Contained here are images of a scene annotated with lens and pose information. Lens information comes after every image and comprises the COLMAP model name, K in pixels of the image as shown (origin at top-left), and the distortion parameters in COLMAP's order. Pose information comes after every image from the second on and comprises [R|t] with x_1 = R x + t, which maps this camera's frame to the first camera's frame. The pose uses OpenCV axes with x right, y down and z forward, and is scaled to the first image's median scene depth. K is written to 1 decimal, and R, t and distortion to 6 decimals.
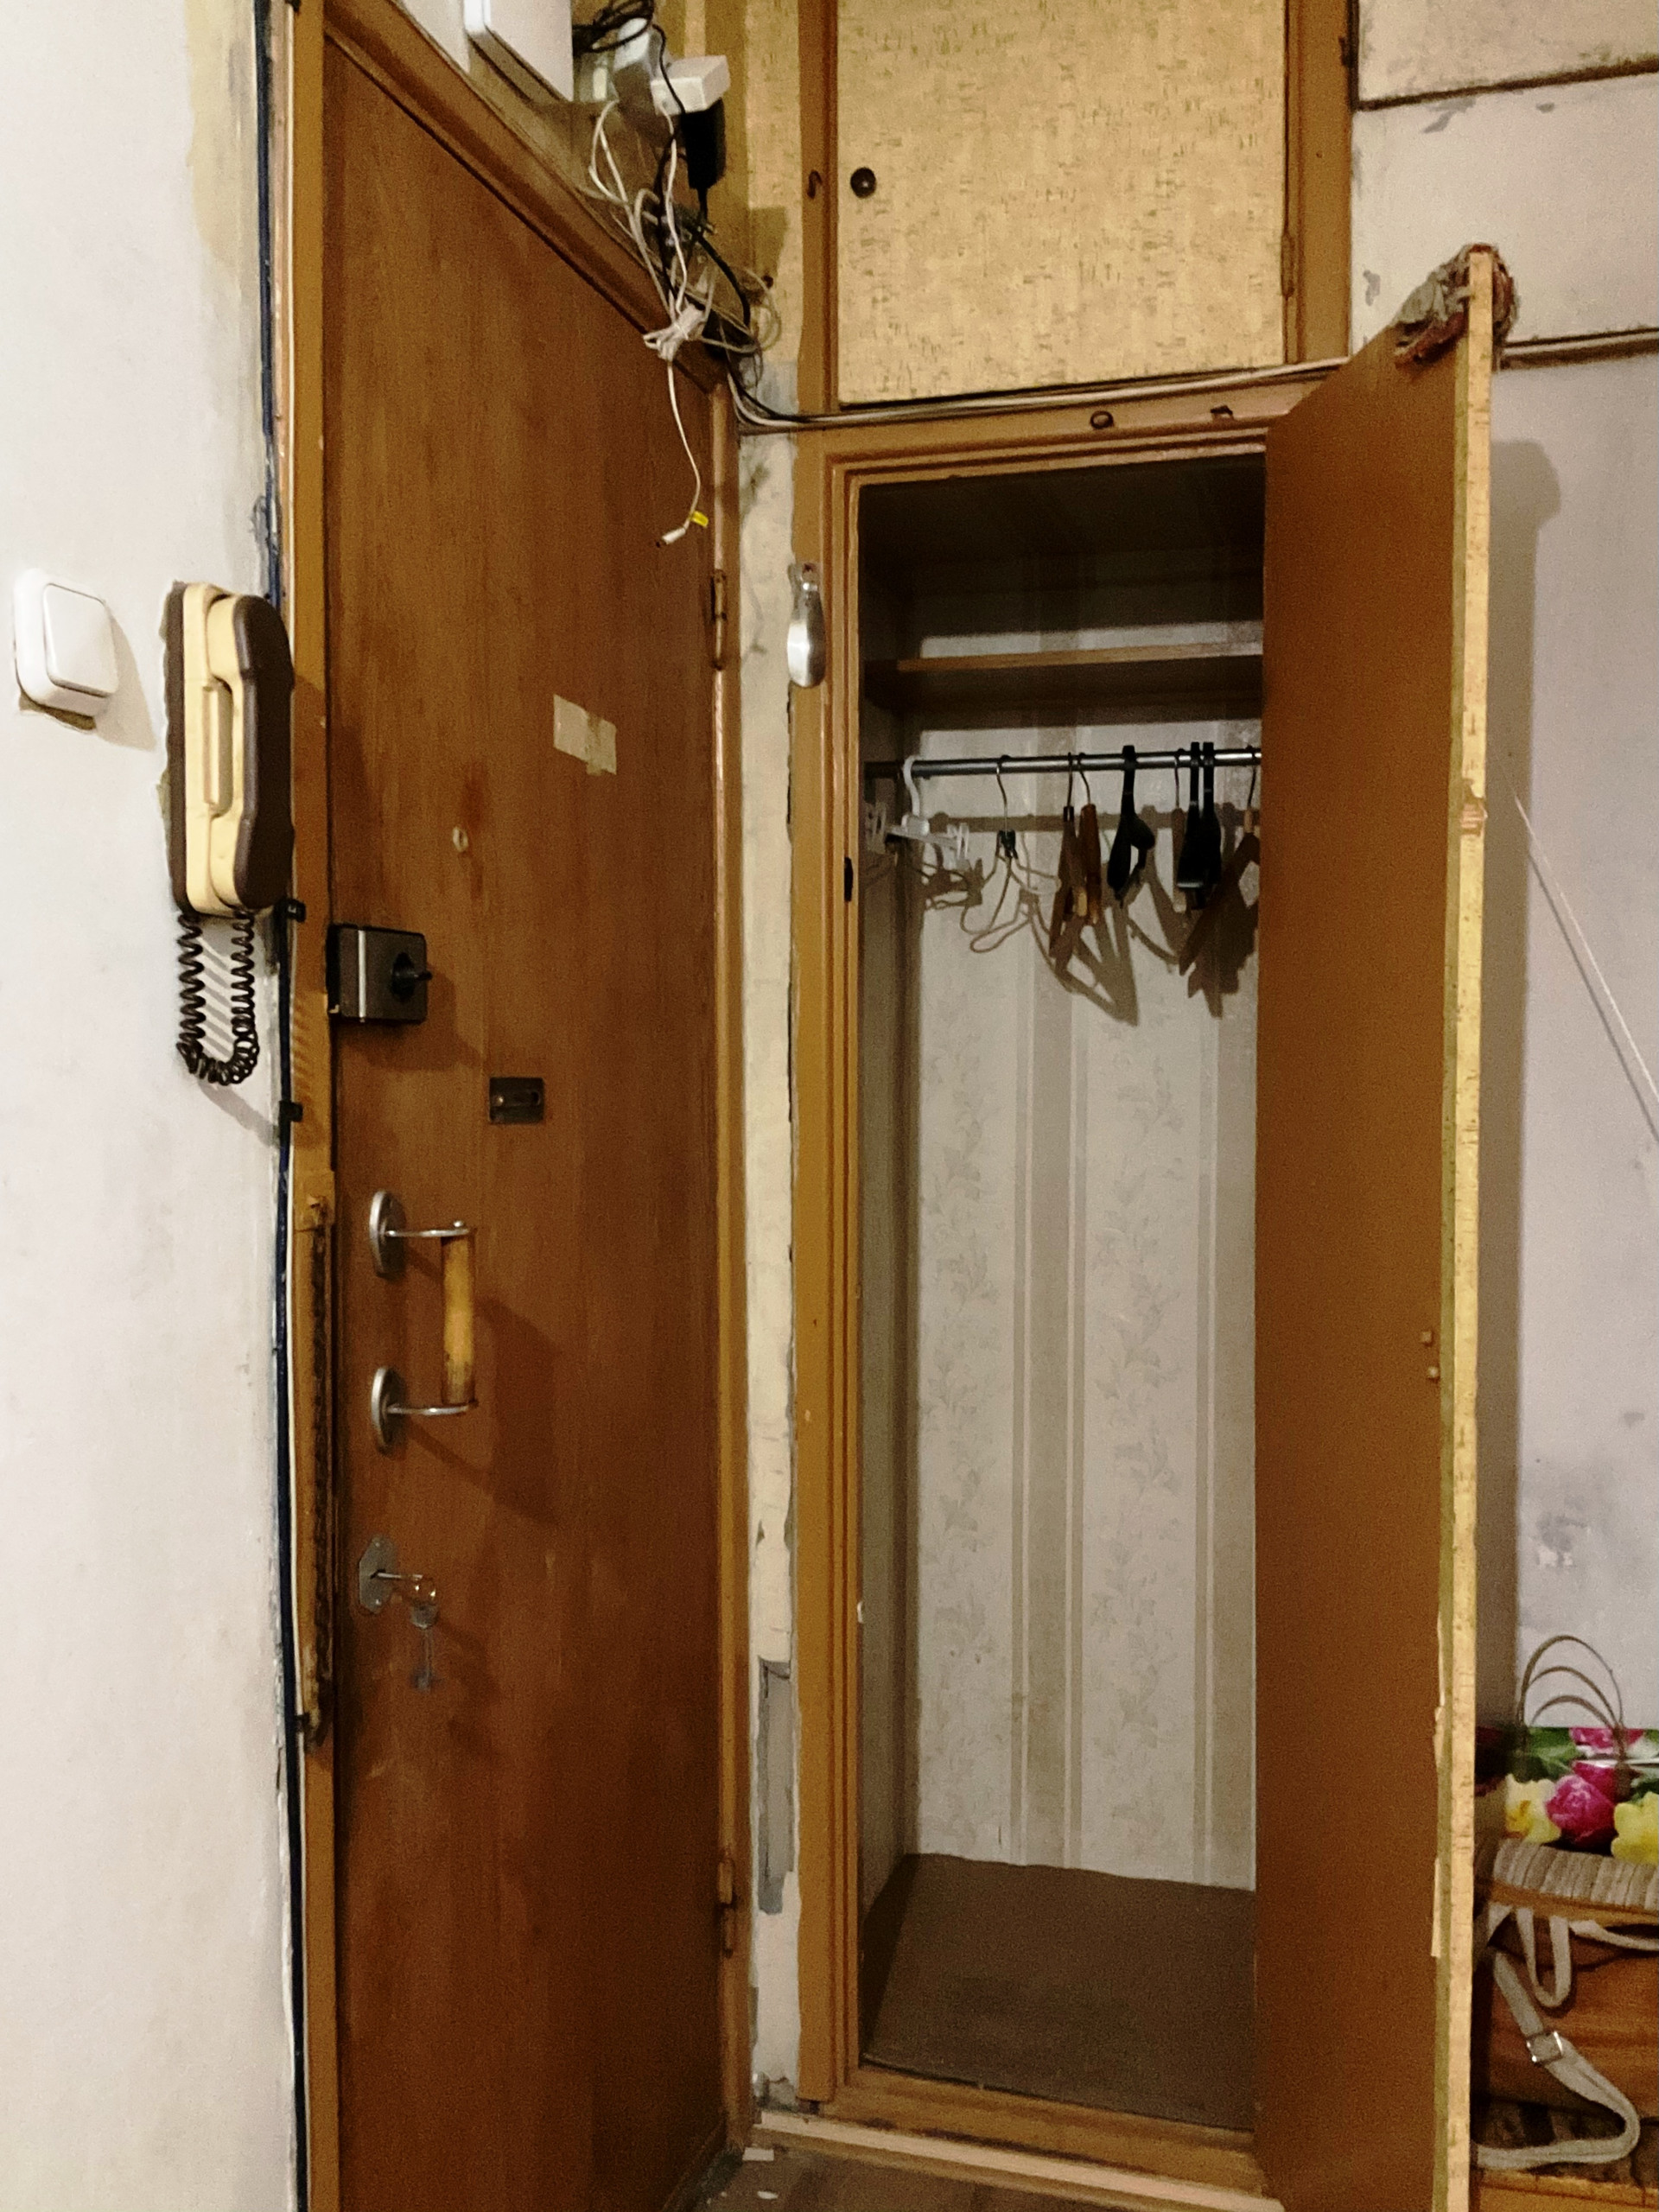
lens RADIAL K [[1949.7, 0, 842.4], [0, 1949.7, 1109.0], [0, 0, 1]] dist [0.022142, -0.016822]
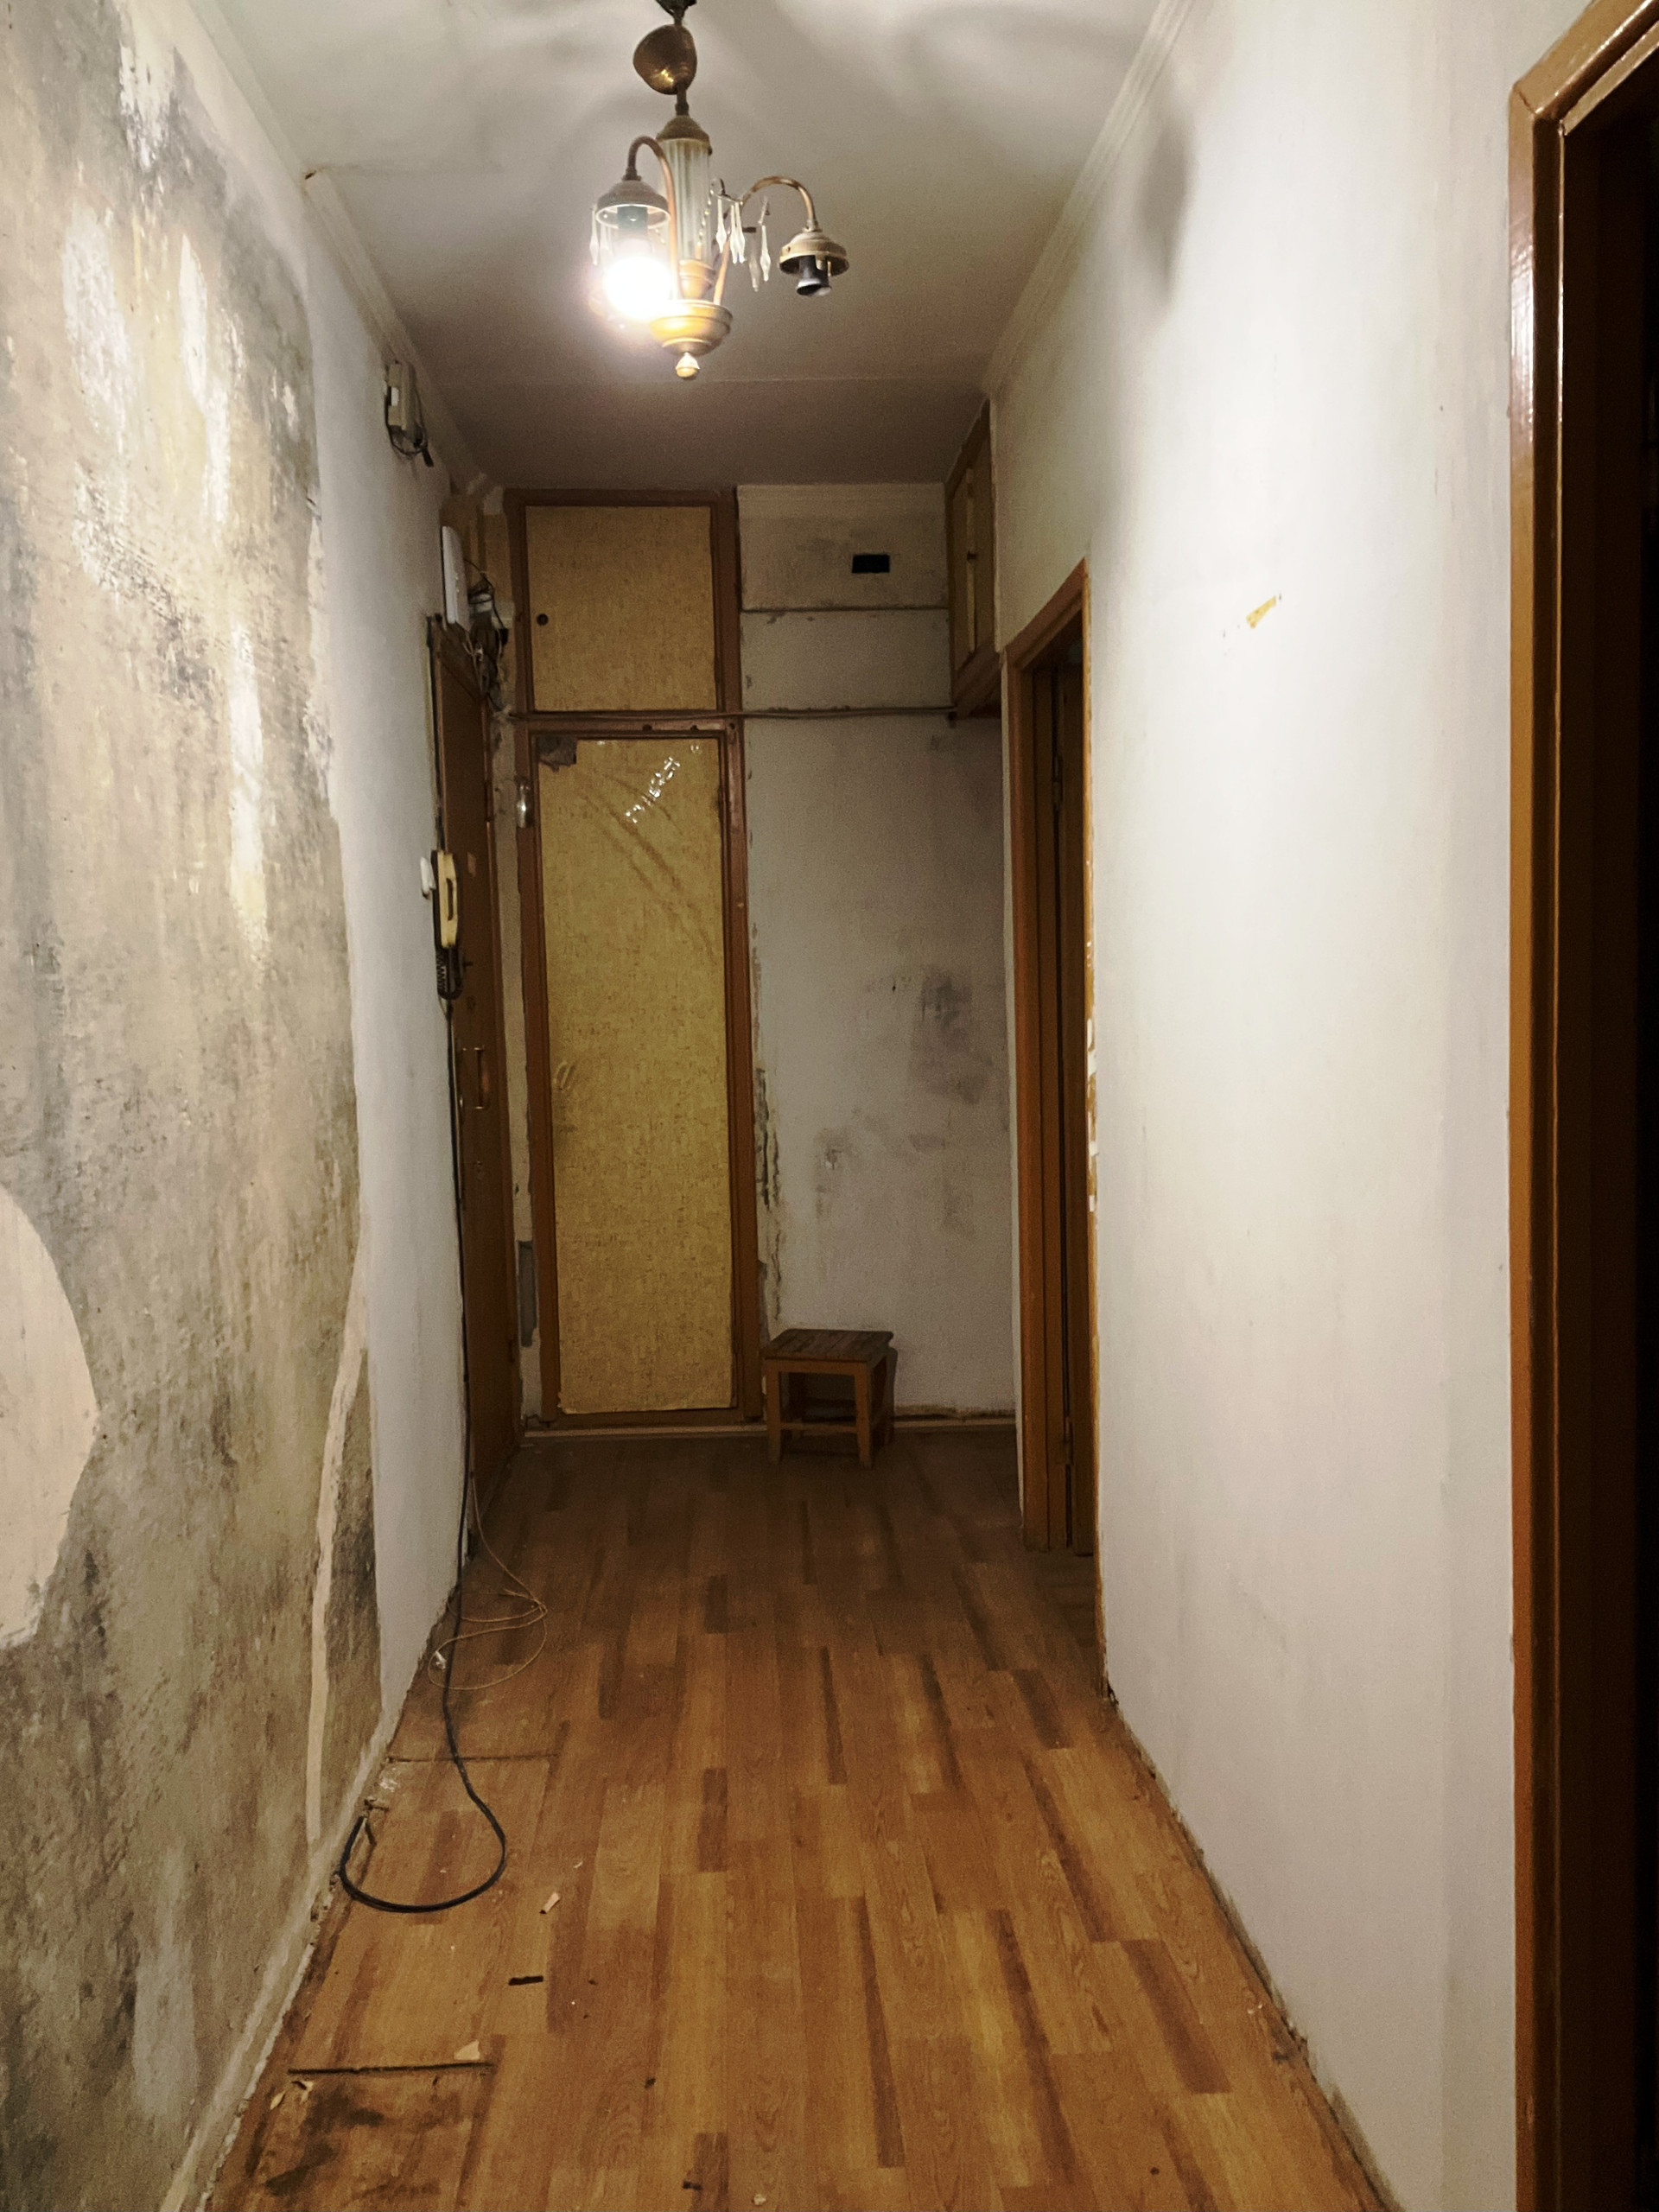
lens RADIAL K [[1949.7, 0, 830.8], [0, 1949.7, 1103.9], [0, 0, 1]] dist [0.022142, -0.016822]
pose [[0.939361, -0.042491, 0.340287, -0.494976], [0.030380, 0.998704, 0.040843, 0.030480], [-0.341581, -0.028029, 0.939434, -1.376881]]
